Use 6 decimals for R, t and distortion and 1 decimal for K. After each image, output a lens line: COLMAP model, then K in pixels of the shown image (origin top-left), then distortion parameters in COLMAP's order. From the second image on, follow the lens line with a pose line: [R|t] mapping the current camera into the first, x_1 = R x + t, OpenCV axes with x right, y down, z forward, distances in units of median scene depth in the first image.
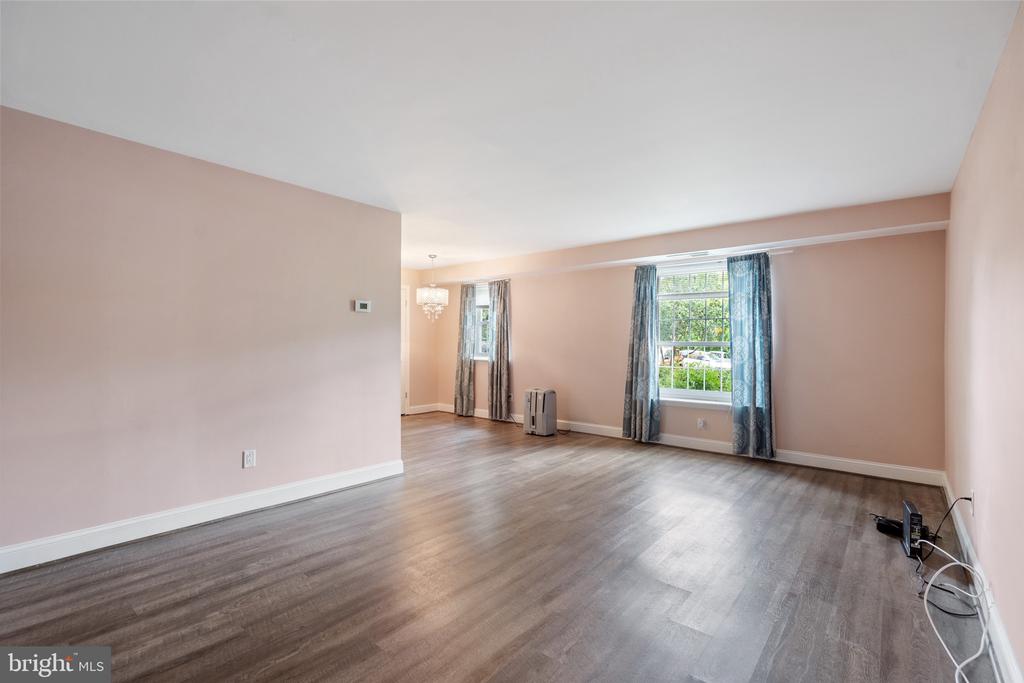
lens RADIAL K [[467.1, 0, 509.4], [0, 467.1, 339.4], [0, 0, 1]] dist [-0.002872, 0.000729]
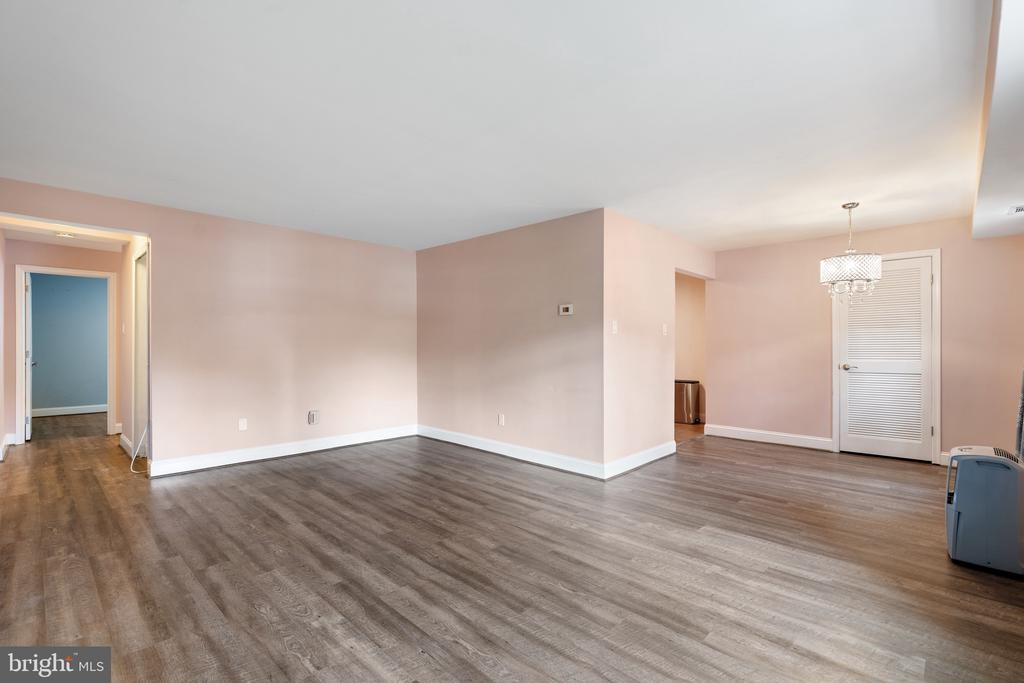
lens RADIAL K [[467.1, 0, 507.3], [0, 467.1, 344.2], [0, 0, 1]] dist [-0.002872, 0.000729]
pose [[-0.076326, 0.001534, -0.997082, 0.806483], [0.013466, 0.999909, 0.000507, 0.007827], [0.996992, -0.013388, -0.076340, 0.954200]]
